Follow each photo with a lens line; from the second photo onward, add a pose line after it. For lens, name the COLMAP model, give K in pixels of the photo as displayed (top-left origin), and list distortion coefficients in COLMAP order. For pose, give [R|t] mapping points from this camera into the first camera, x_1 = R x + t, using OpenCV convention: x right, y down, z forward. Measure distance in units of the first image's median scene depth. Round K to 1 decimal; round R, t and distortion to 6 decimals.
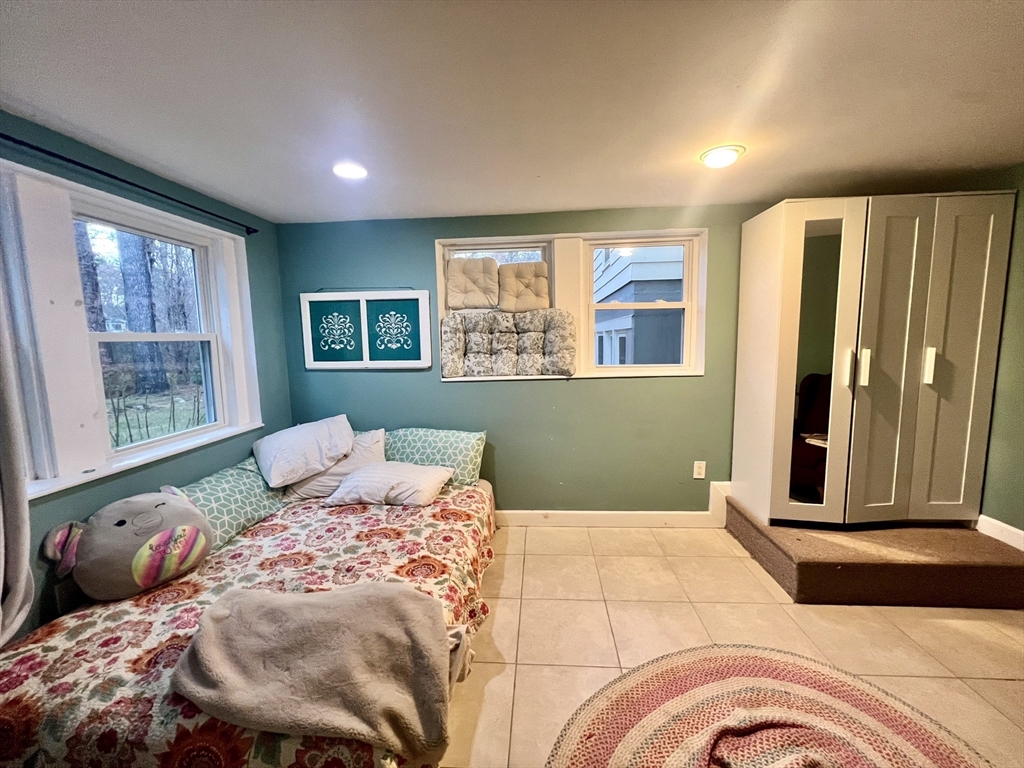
lens RADIAL K [[409.0, 0, 511.5], [0, 409.0, 383.1], [0, 0, 1]] dist [-0.003668, 0.000513]
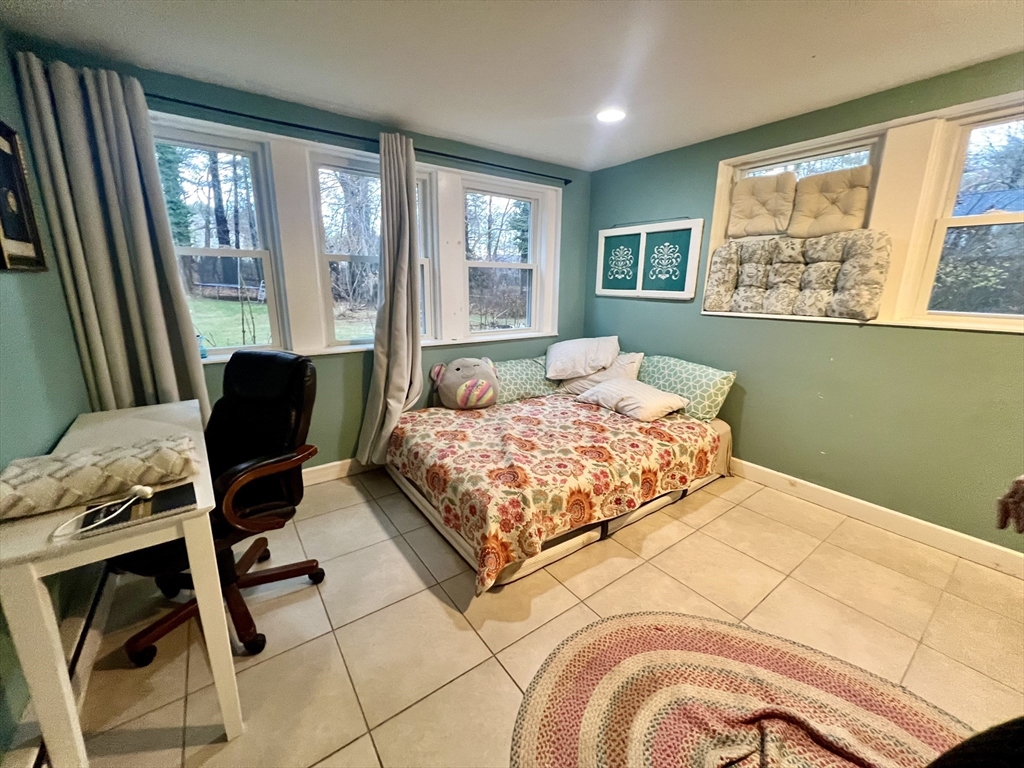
lens RADIAL K [[409.0, 0, 507.8], [0, 409.0, 381.6], [0, 0, 1]] dist [-0.003668, 0.000513]
pose [[0.640671, 0.207971, -0.739113, 0.305682], [-0.107856, 0.977450, 0.181543, 0.027444], [0.760202, -0.036592, 0.648655, -0.000001]]
